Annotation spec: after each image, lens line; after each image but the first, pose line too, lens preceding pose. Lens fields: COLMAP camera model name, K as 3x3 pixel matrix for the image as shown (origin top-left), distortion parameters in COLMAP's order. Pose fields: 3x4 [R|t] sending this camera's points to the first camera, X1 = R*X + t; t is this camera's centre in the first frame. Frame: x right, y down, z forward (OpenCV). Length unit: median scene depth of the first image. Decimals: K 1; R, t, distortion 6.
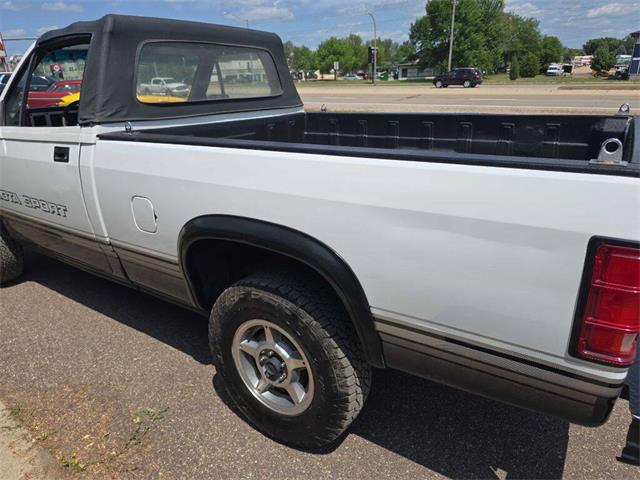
lens RADIAL K [[436.5, 0, 322.5], [0, 436.5, 239.1], [0, 0, 1]] dist [0.042112, -0.038503]
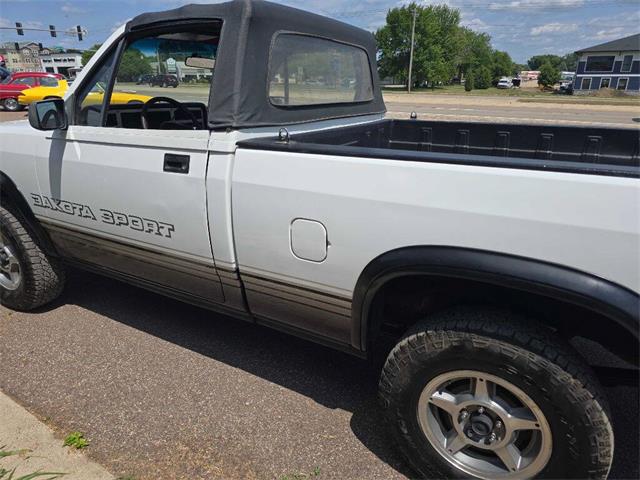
lens RADIAL K [[431.1, 0, 320.0], [0, 431.1, 240.0], [0, 0, 1]] dist [0.046758, -0.037740]
pose [[0.995457, 0.005912, 0.095031, -0.255670], [-0.005555, 0.999977, -0.004015, -0.029498], [-0.095052, 0.003469, 0.995466, 0.103670]]
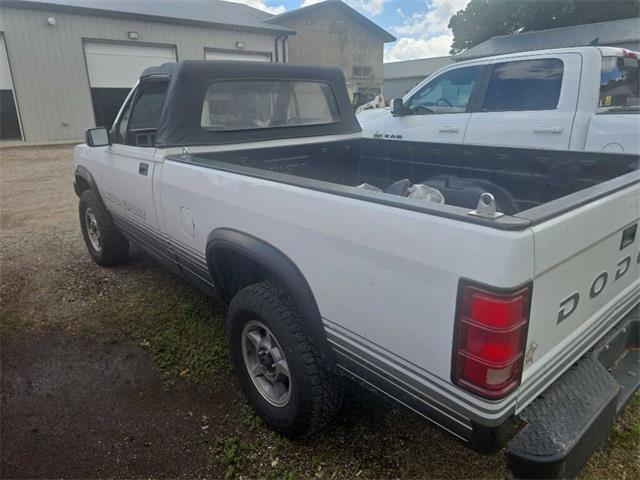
lens RADIAL K [[436.5, 0, 322.5], [0, 436.5, 239.1], [0, 0, 1]] dist [0.042112, -0.038503]
pose [[0.961814, 0.089721, -0.258583, 0.159844], [-0.095874, 0.995330, -0.011260, -0.016600], [0.256365, 0.035621, 0.965924, -0.053877]]
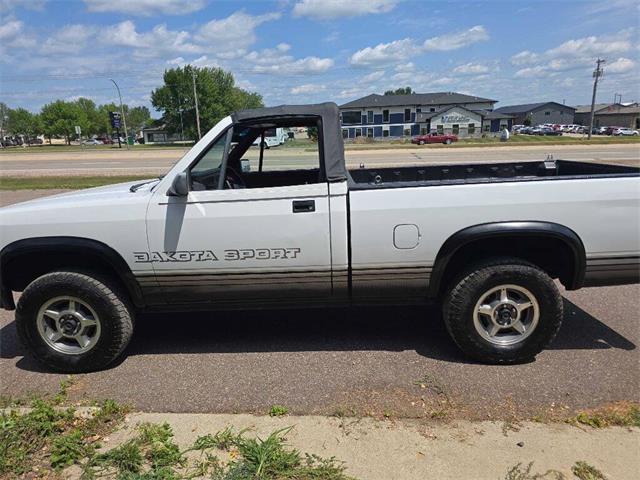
lens RADIAL K [[432.8, 0, 324.4], [0, 432.8, 239.0], [0, 0, 1]] dist [0.060476, -0.064365]
pose [[0.839179, -0.128024, 0.528573, -0.774150], [0.196854, 0.977500, -0.075773, 0.003403], [-0.506979, 0.167638, 0.845500, -0.040732]]
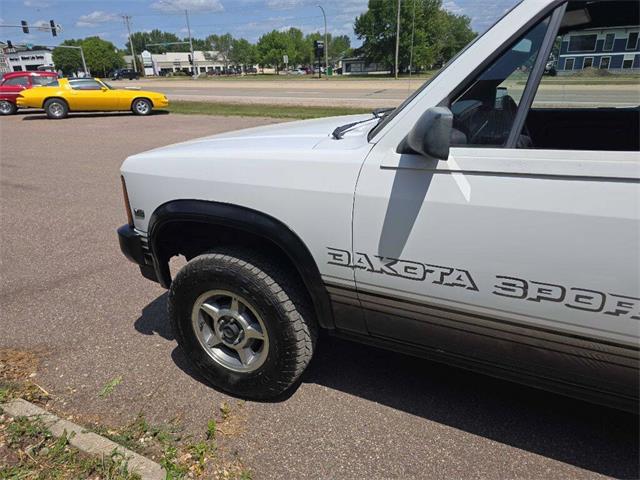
lens RADIAL K [[433.5, 0, 317.4], [0, 433.5, 241.3], [0, 0, 1]] dist [0.051023, -0.051946]
pose [[0.990009, -0.045577, 0.133433, -0.717779], [0.043300, 0.998864, 0.019919, -0.119663], [-0.134189, -0.013943, 0.990858, 0.371073]]
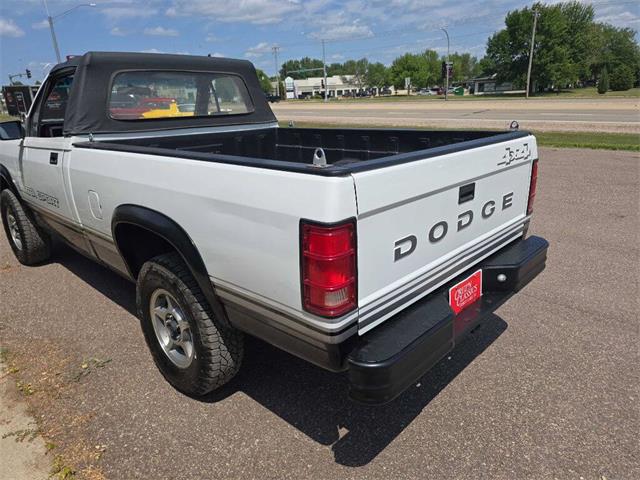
lens RADIAL K [[436.5, 0, 322.5], [0, 436.5, 239.1], [0, 0, 1]] dist [0.042112, -0.038503]
pose [[0.986015, 0.044682, -0.160557, 0.260651], [-0.049792, 0.998369, -0.027938, 0.026724], [0.159047, 0.035542, 0.986631, -0.094424]]
